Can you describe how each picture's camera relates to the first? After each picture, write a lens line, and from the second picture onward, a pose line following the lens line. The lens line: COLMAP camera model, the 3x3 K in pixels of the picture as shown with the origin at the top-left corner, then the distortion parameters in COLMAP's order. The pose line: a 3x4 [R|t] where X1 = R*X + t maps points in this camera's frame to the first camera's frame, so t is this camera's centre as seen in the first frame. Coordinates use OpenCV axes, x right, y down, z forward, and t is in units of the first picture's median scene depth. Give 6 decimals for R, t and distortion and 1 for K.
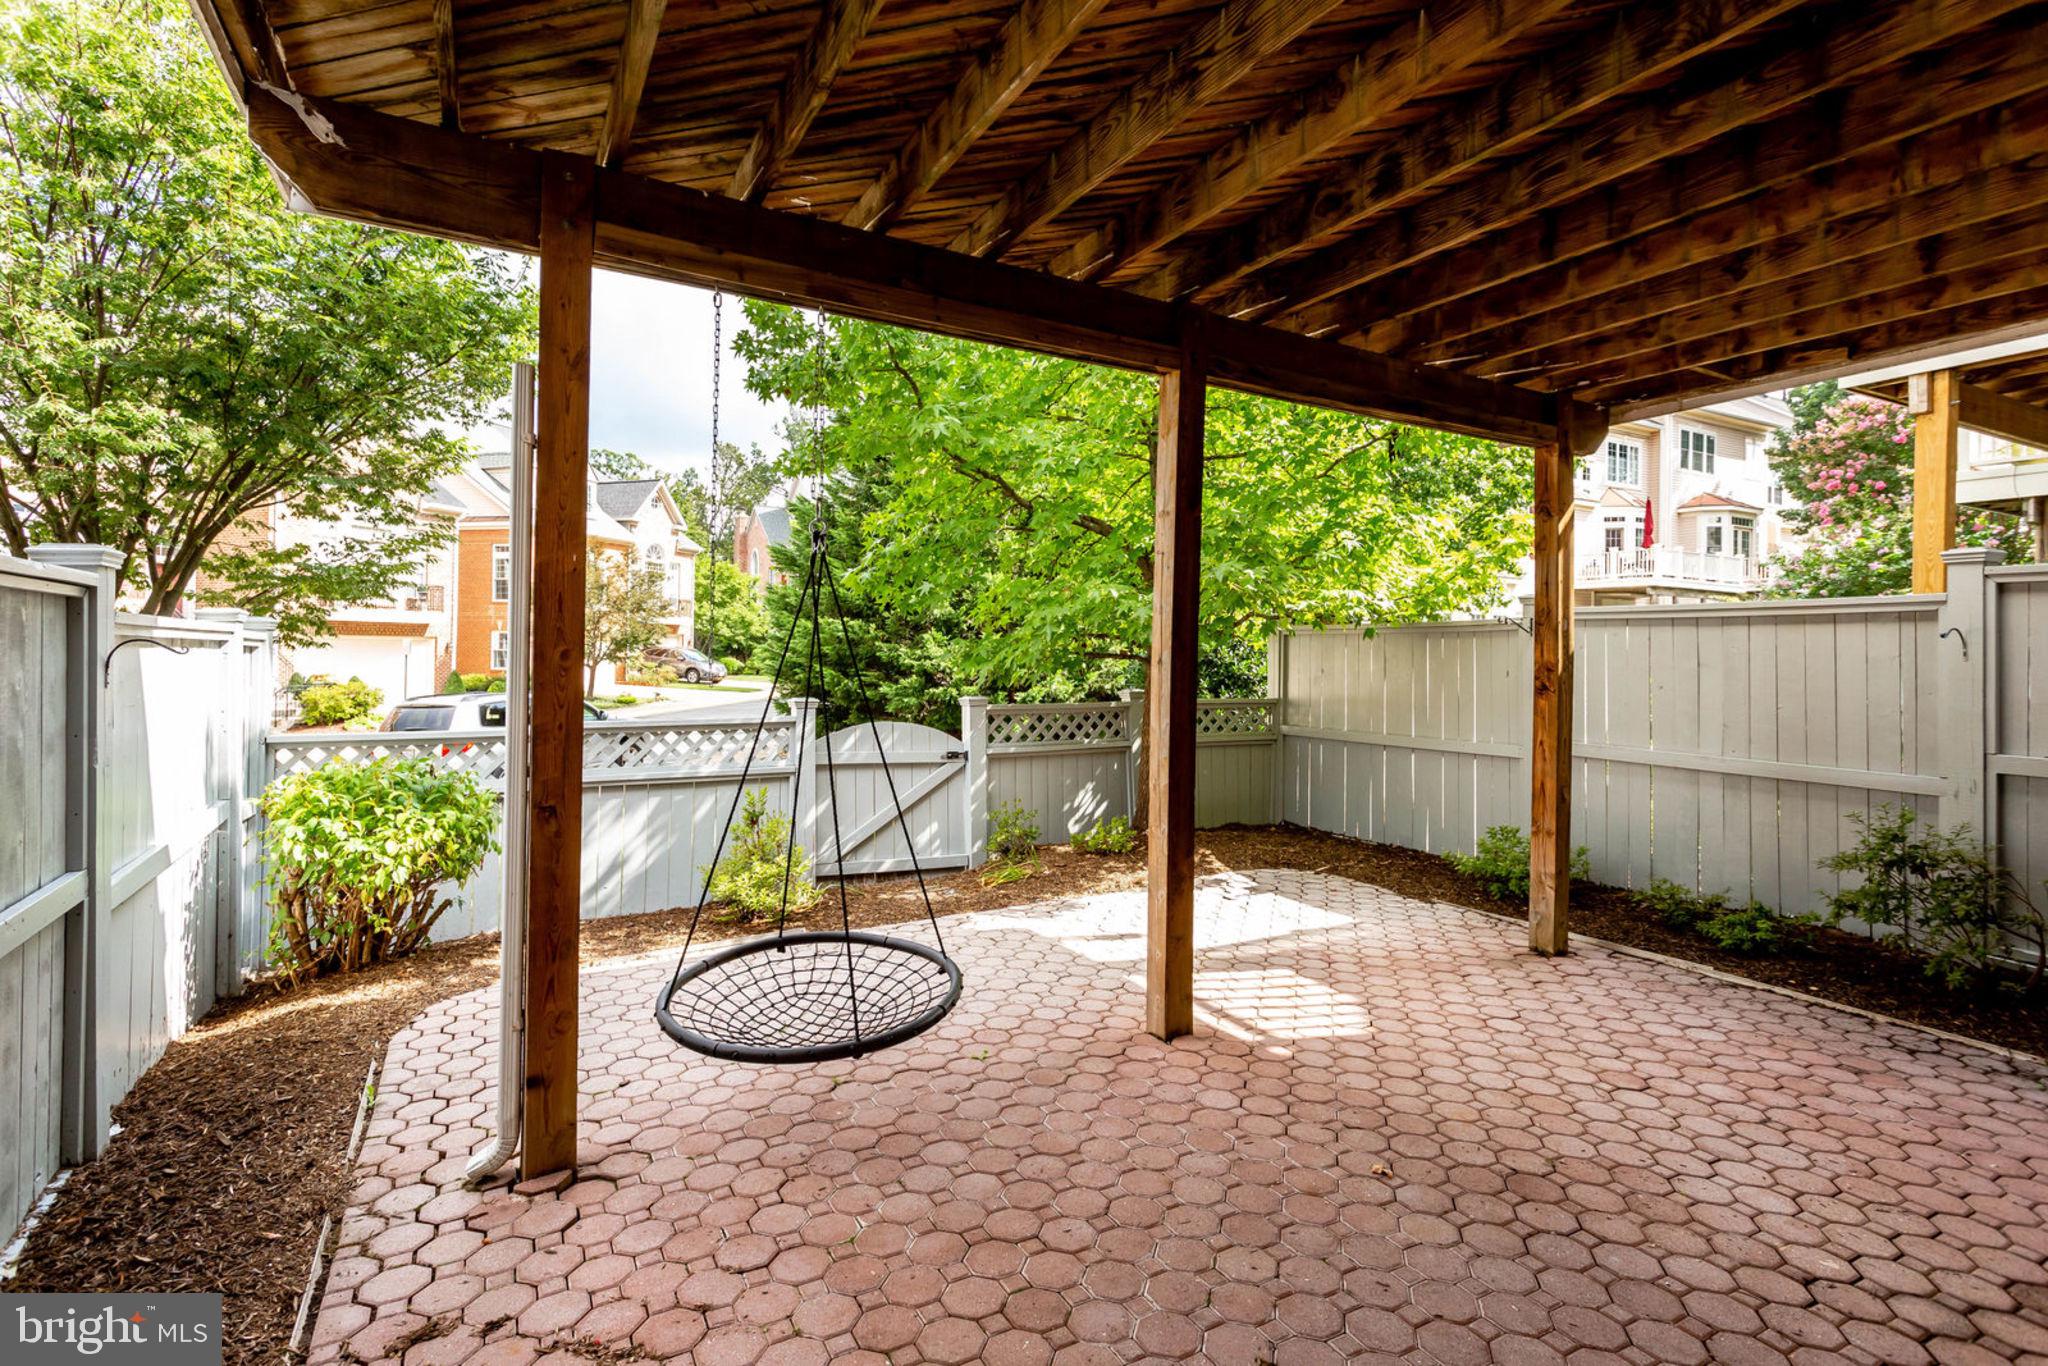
lens RADIAL K [[968.1, 0, 1025.0], [0, 968.1, 648.6], [0, 0, 1]] dist [0.002197, 0.000410]
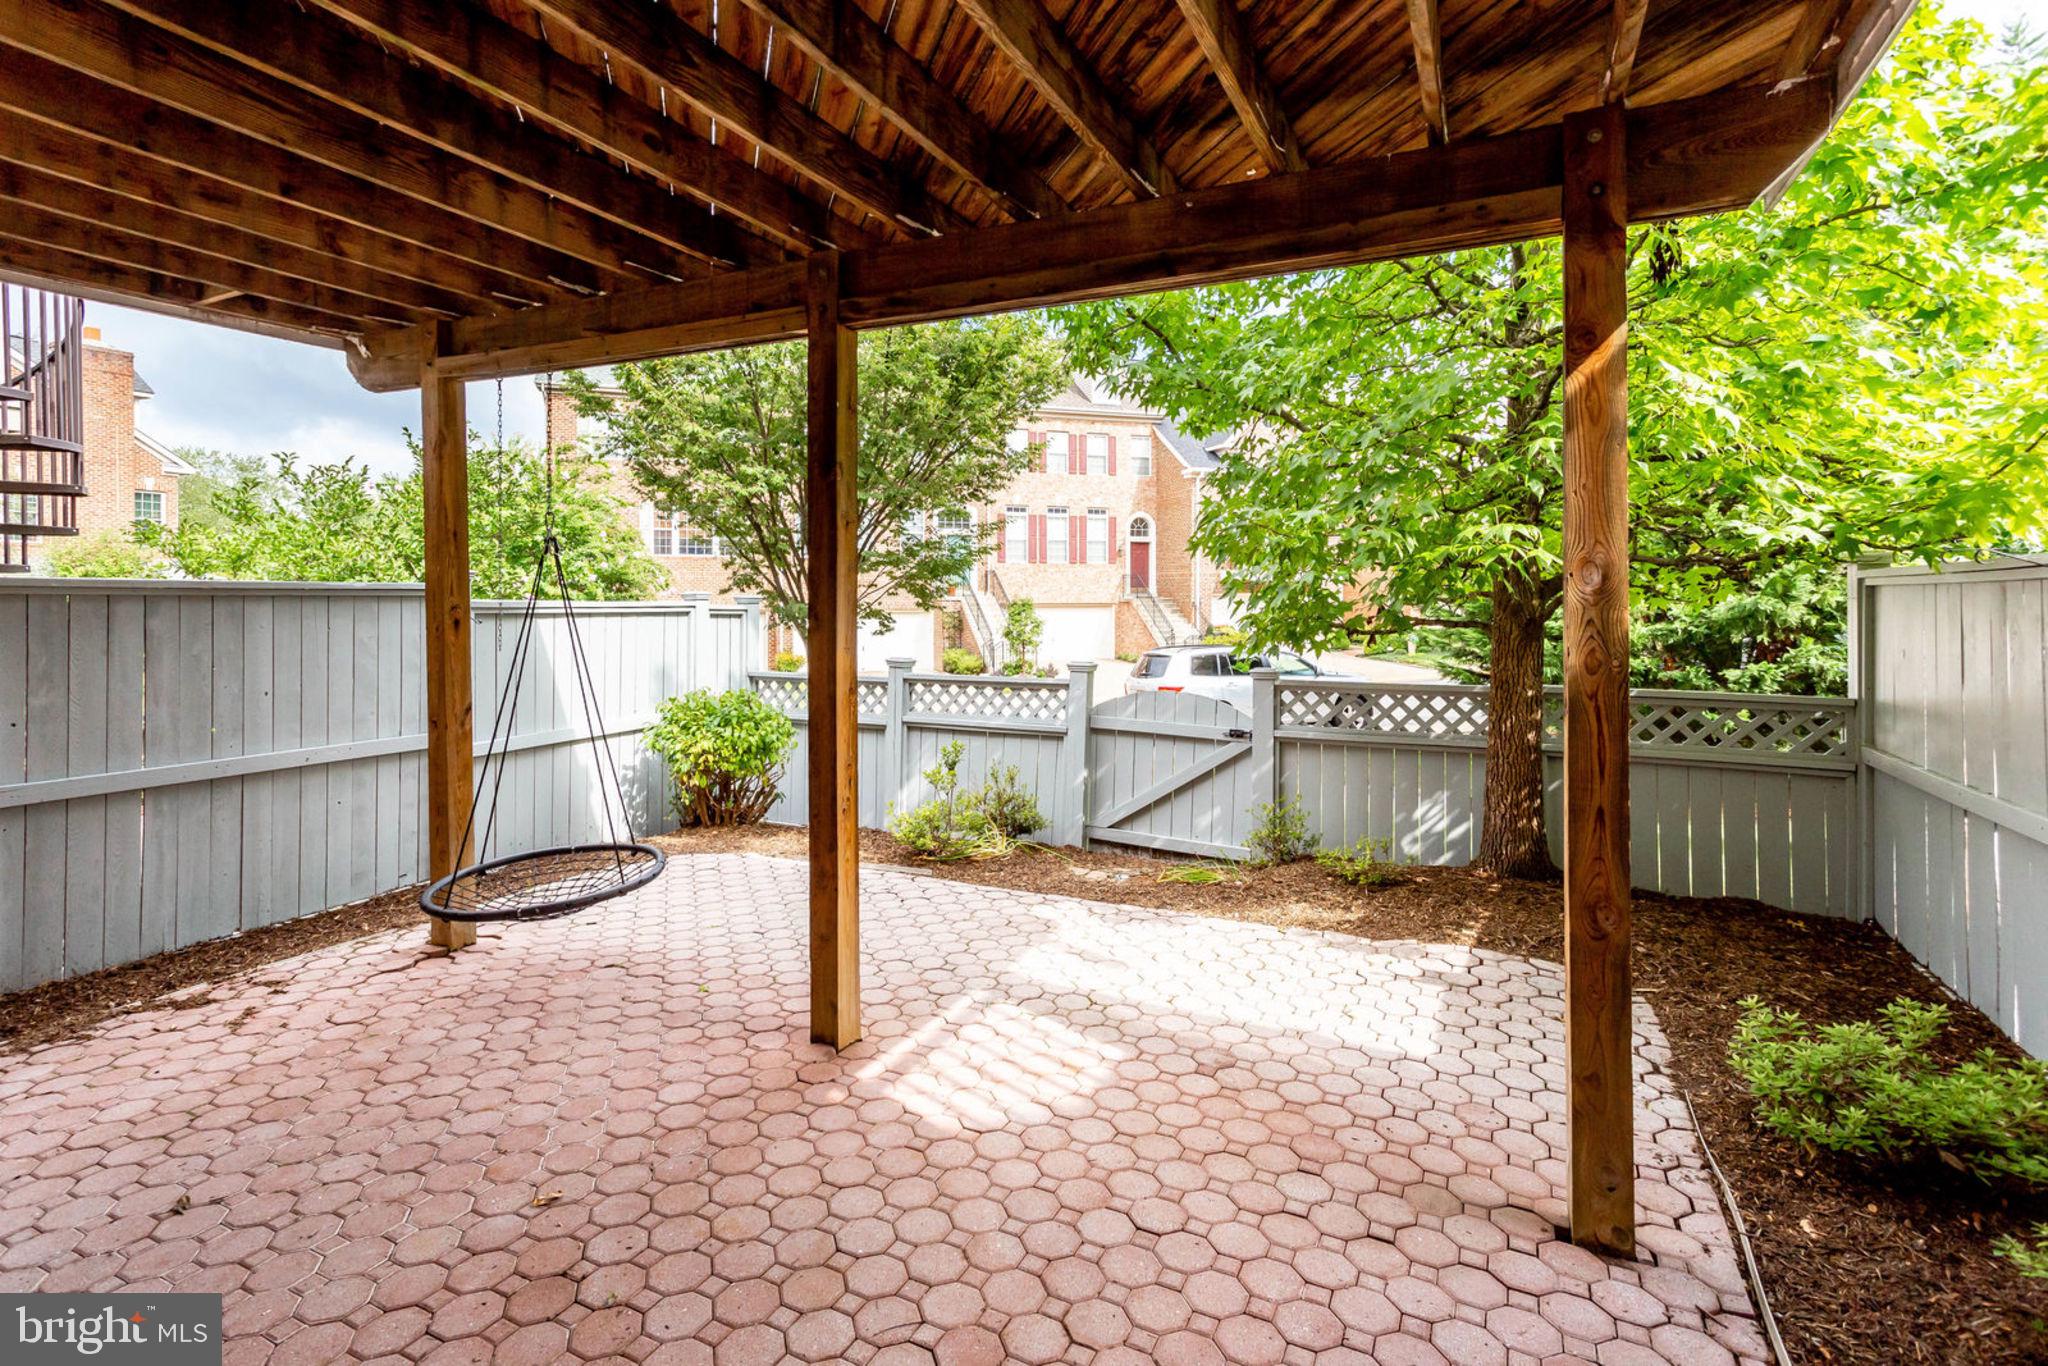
lens RADIAL K [[989.5, 0, 1022.4], [0, 989.5, 599.3], [0, 0, 1]] dist [0.018958, 0.000136]
pose [[0.564899, -0.015219, -0.825020, 1.050085], [0.011377, 0.999879, -0.010654, -0.008282], [0.825082, -0.003368, 0.565004, 0.624635]]
